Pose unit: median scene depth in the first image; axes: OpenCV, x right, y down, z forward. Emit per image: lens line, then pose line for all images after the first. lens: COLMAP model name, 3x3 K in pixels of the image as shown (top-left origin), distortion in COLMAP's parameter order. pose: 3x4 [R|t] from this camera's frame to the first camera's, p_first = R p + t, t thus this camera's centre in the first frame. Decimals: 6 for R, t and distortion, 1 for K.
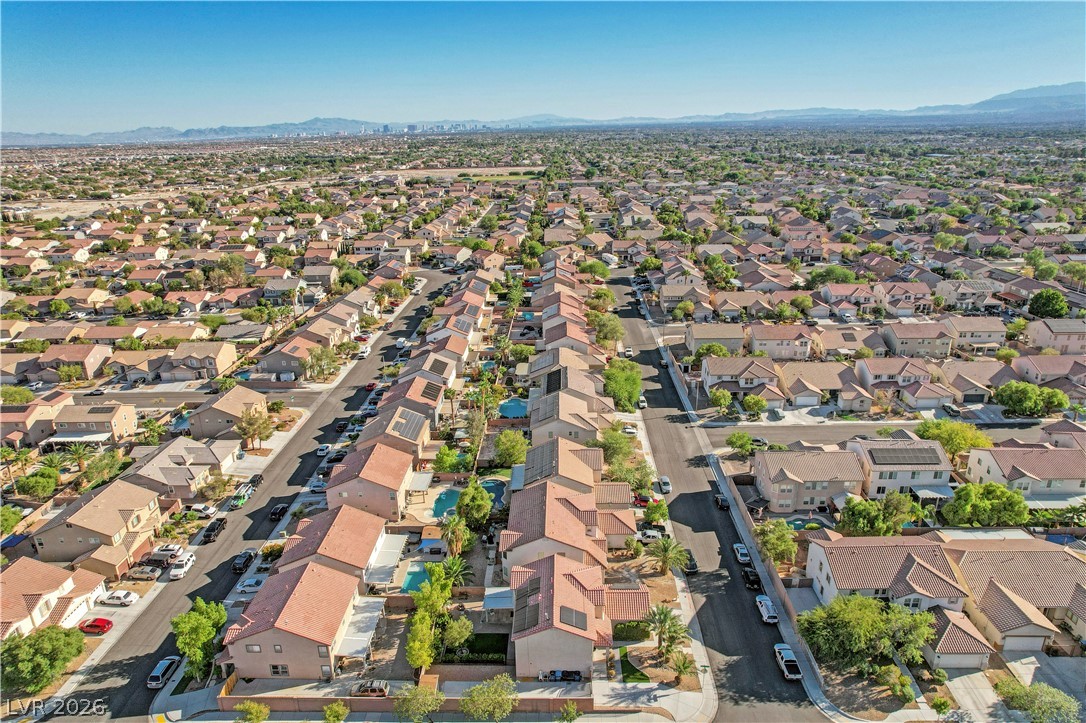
lens RADIAL K [[696.9, 0, 542.7], [0, 696.9, 367.2], [0, 0, 1]] dist [-0.073241, 0.067096]
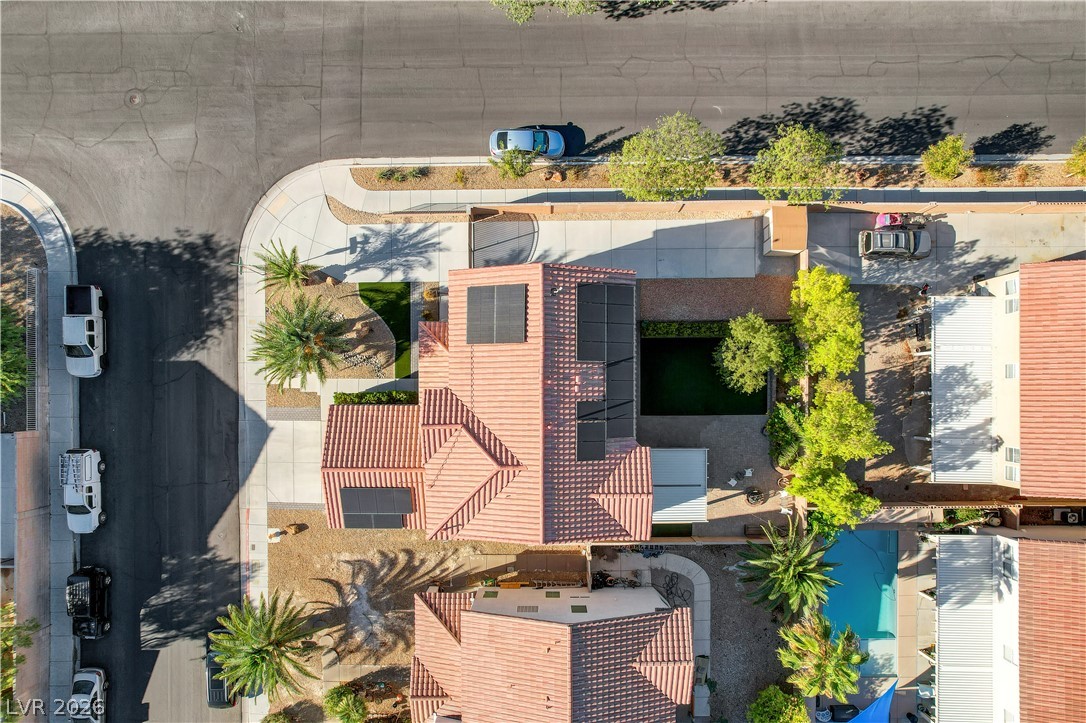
lens RADIAL K [[714.3, 0, 539.7], [0, 714.3, 390.3], [0, 0, 1]] dist [-0.074175, 0.072535]
pose [[-0.999419, 0.024527, 0.023679, 0.003998], [0.014279, -0.329550, 0.944030, -0.040975], [0.030958, 0.943820, 0.329008, 0.482150]]
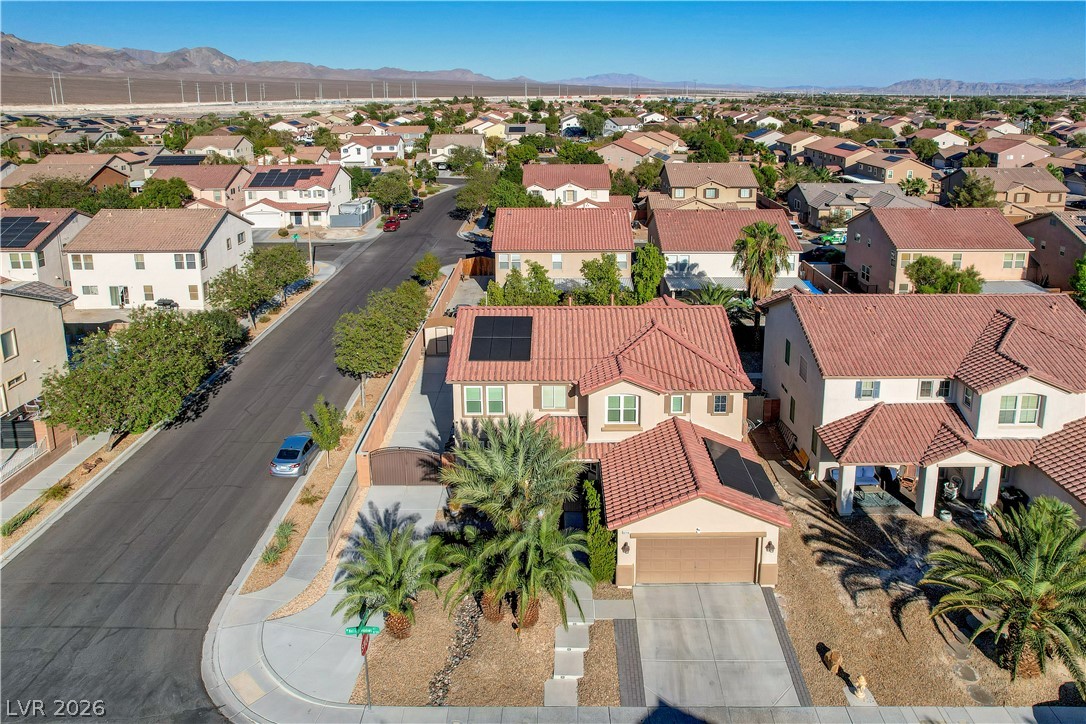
lens RADIAL K [[737.6, 0, 551.4], [0, 737.6, 245.0], [0, 0, 1]] dist [-0.079479, 0.096062]
pose [[0.019192, 0.227597, -0.973566, 0.253744], [-0.327637, 0.921410, 0.208945, 0.110263], [0.944609, 0.314966, 0.092253, 0.520432]]
